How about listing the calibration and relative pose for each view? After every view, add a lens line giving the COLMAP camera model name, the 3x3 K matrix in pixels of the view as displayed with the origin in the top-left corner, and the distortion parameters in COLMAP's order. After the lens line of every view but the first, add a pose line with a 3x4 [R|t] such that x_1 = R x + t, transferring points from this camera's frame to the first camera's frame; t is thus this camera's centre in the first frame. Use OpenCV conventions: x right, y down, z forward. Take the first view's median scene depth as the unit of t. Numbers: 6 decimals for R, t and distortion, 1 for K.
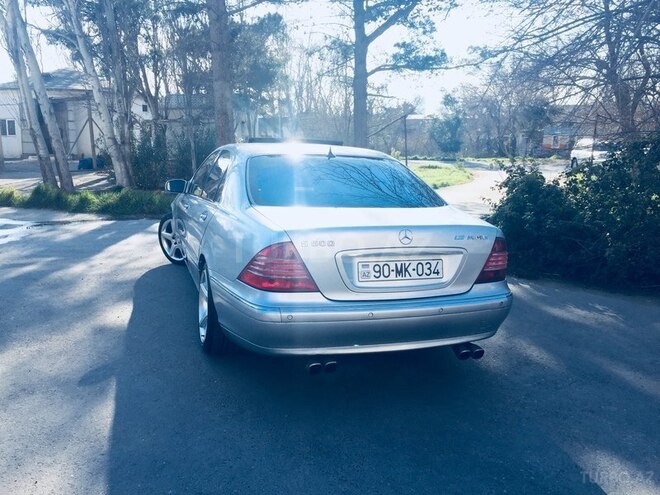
lens RADIAL K [[557.6, 0, 340.5], [0, 557.6, 247.8], [0, 0, 1]] dist [0.003102, -0.014615]
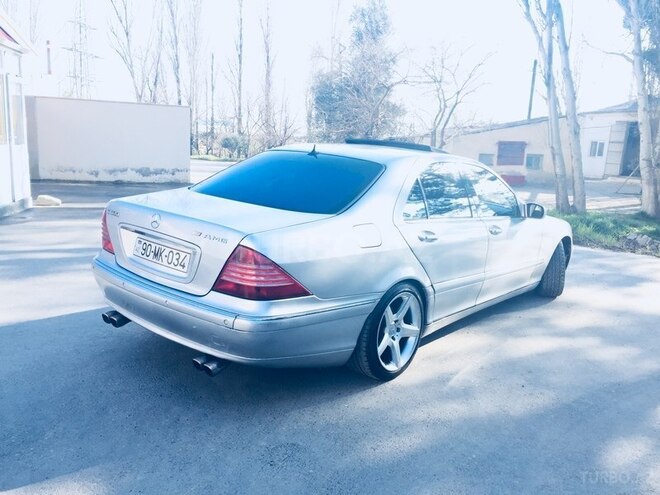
lens RADIAL K [[557.6, 0, 340.5], [0, 557.6, 247.8], [0, 0, 1]] dist [0.003102, -0.014615]
pose [[0.496672, 0.165072, -0.852096, 1.123929], [-0.202470, 0.976697, 0.071194, -0.109093], [0.843992, 0.137164, 0.518520, 0.731629]]
